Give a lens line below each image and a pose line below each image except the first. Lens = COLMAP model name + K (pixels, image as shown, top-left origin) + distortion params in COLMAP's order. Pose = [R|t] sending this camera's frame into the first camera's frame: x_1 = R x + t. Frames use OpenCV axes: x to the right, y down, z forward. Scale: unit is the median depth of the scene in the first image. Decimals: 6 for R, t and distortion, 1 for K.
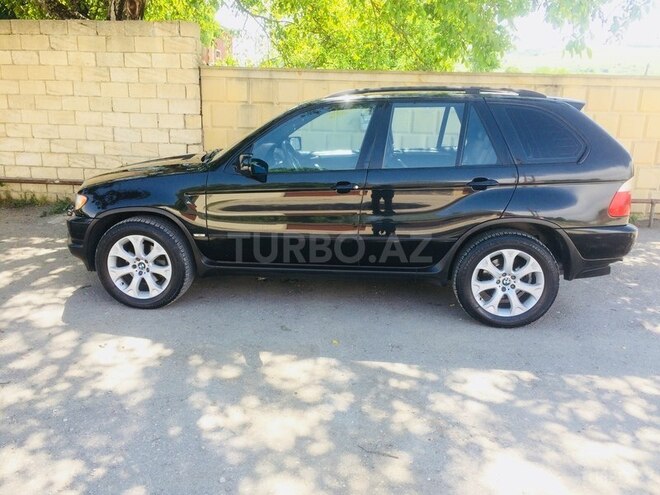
lens RADIAL K [[600.5, 0, 330.0], [0, 600.5, 247.5], [0, 0, 1]] dist [0.063100, -0.005018]
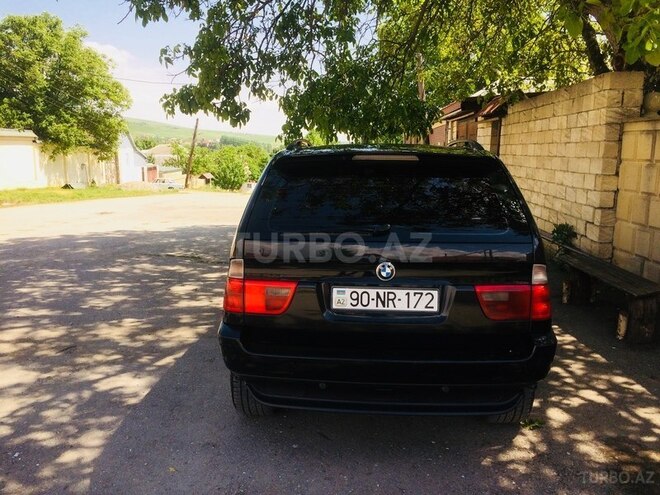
lens RADIAL K [[600.5, 0, 330.0], [0, 600.5, 247.5], [0, 0, 1]] dist [0.063100, -0.005018]
pose [[-0.024527, 0.143132, -0.989400, 1.471830], [-0.240700, 0.959737, 0.144808, -0.327059], [0.970290, 0.241700, 0.010912, 1.365710]]
